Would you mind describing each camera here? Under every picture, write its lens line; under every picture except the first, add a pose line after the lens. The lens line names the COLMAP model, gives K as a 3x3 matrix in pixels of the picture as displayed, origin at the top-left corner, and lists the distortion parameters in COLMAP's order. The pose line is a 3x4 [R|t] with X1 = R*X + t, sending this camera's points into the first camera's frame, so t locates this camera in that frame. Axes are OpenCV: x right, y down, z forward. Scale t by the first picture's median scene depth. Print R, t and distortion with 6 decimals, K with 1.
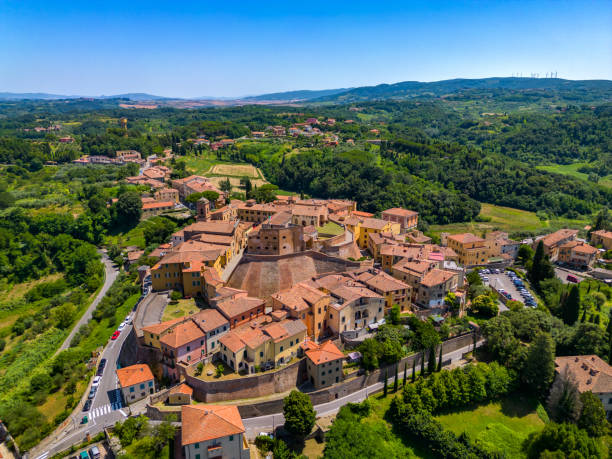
lens RADIAL K [[428.5, 0, 306.0], [0, 428.5, 229.5], [0, 0, 1]] dist [0.086287, -0.091476]
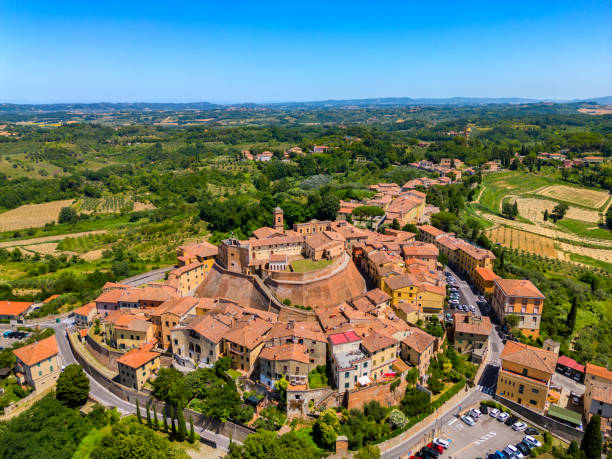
lens RADIAL K [[428.5, 0, 306.0], [0, 428.5, 229.5], [0, 0, 1]] dist [0.086287, -0.091476]
pose [[0.582039, 0.231451, -0.779526, 0.823081], [-0.237904, 0.965160, 0.108936, -0.190313], [0.777581, 0.122047, 0.616824, 0.471092]]
